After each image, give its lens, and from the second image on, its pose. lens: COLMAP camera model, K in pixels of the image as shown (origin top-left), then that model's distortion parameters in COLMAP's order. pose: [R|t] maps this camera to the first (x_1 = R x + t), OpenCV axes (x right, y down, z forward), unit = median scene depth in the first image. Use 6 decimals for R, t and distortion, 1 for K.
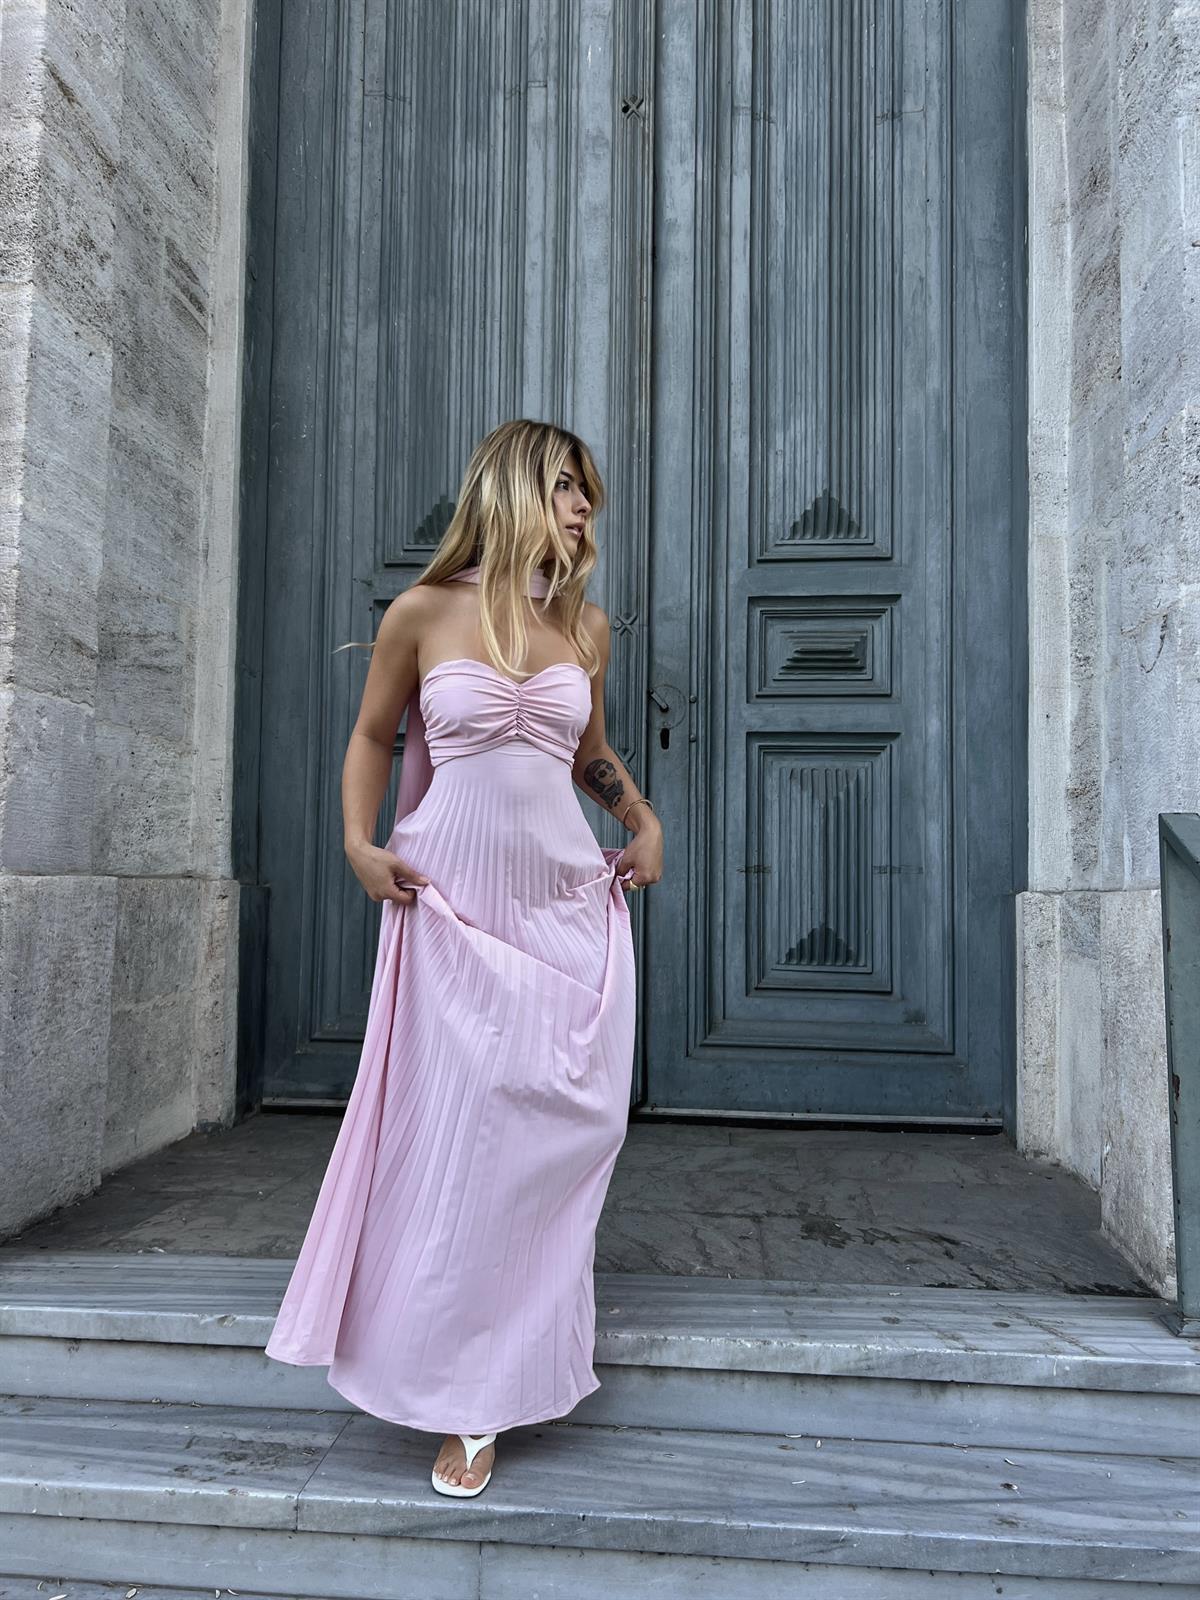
lens RADIAL K [[1243.6, 0, 611.9], [0, 1243.6, 804.4], [0, 0, 1]] dist [0.036667, -0.038404]
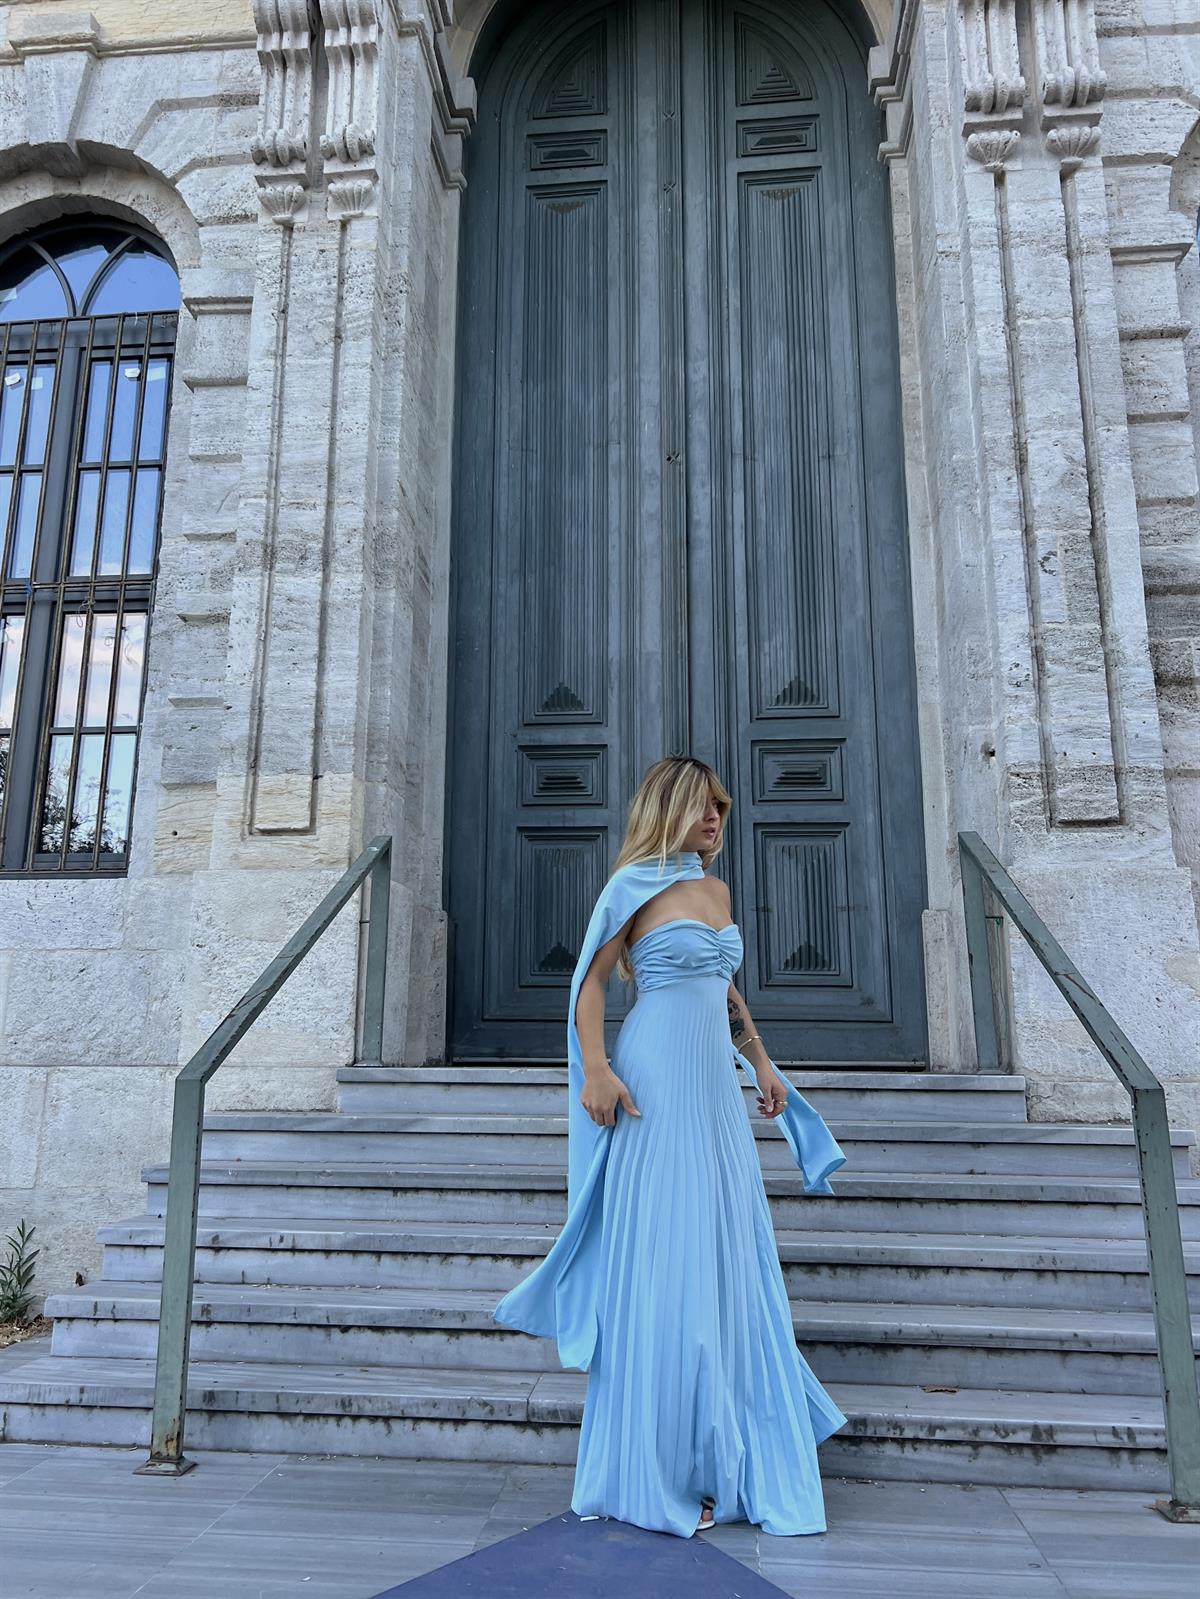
lens RADIAL K [[1298.2, 0, 557.1], [0, 1298.2, 744.8], [0, 0, 1]] dist [0.142878, -0.360595]
pose [[0.999558, -0.012016, -0.027207, -0.098173], [0.006949, 0.983792, -0.179178, 0.142791], [0.028919, 0.178910, 0.983440, -0.683402]]
